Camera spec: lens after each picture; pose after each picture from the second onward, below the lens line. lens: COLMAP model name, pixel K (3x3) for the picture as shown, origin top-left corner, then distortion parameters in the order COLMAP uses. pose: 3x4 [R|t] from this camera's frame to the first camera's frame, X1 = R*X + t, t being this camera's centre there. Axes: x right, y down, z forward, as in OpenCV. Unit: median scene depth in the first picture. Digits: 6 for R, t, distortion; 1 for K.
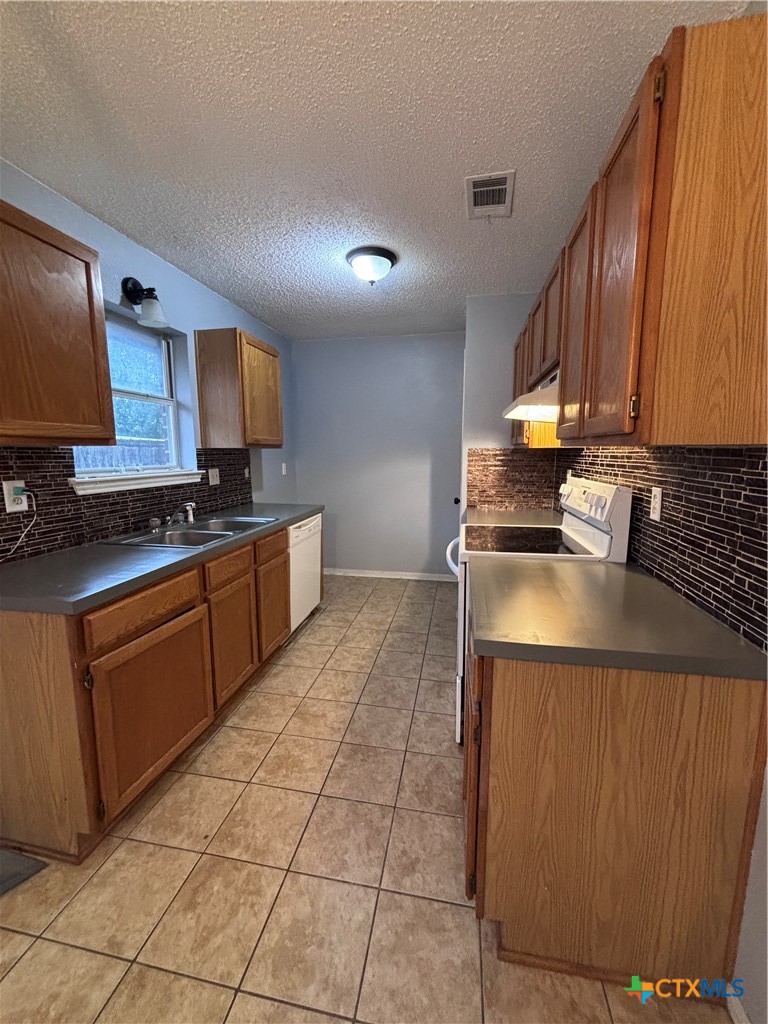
lens RADIAL K [[410.7, 0, 389.3], [0, 410.7, 506.9], [0, 0, 1]] dist [-0.001714, -0.000044]
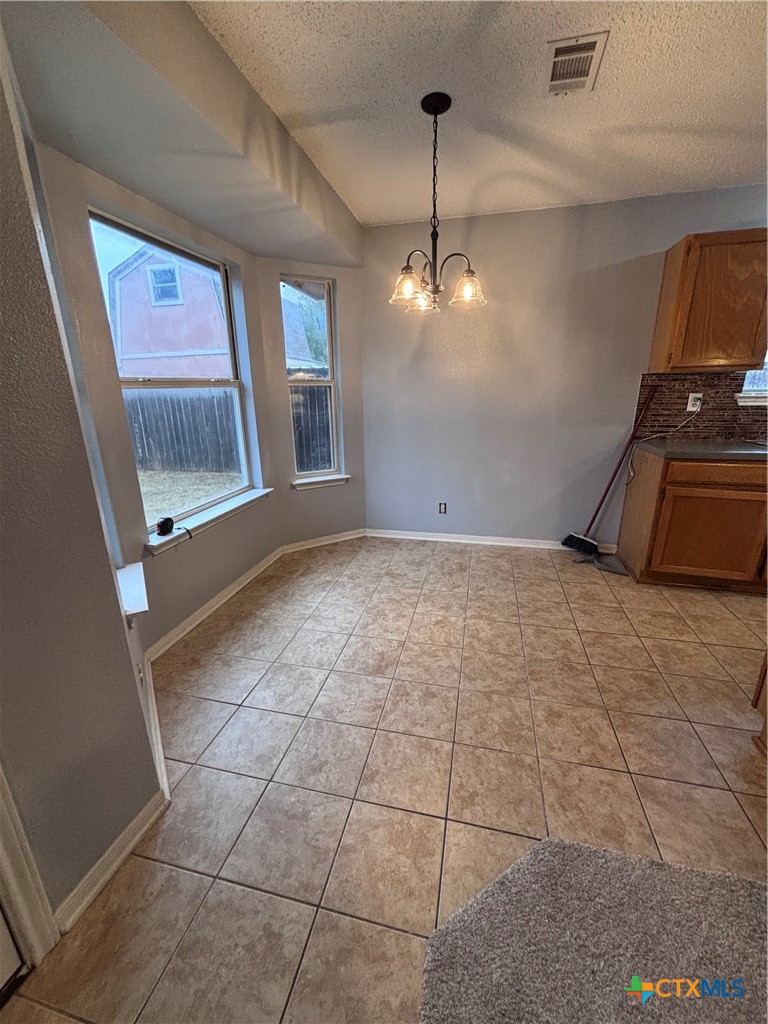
lens RADIAL K [[410.7, 0, 388.0], [0, 410.7, 512.0], [0, 0, 1]] dist [-0.001714, -0.000044]
pose [[-0.057462, 0.284004, -0.957100, 1.074328], [-0.120860, 0.949654, 0.289051, 0.078316], [0.991005, 0.132284, -0.020244, -0.224194]]
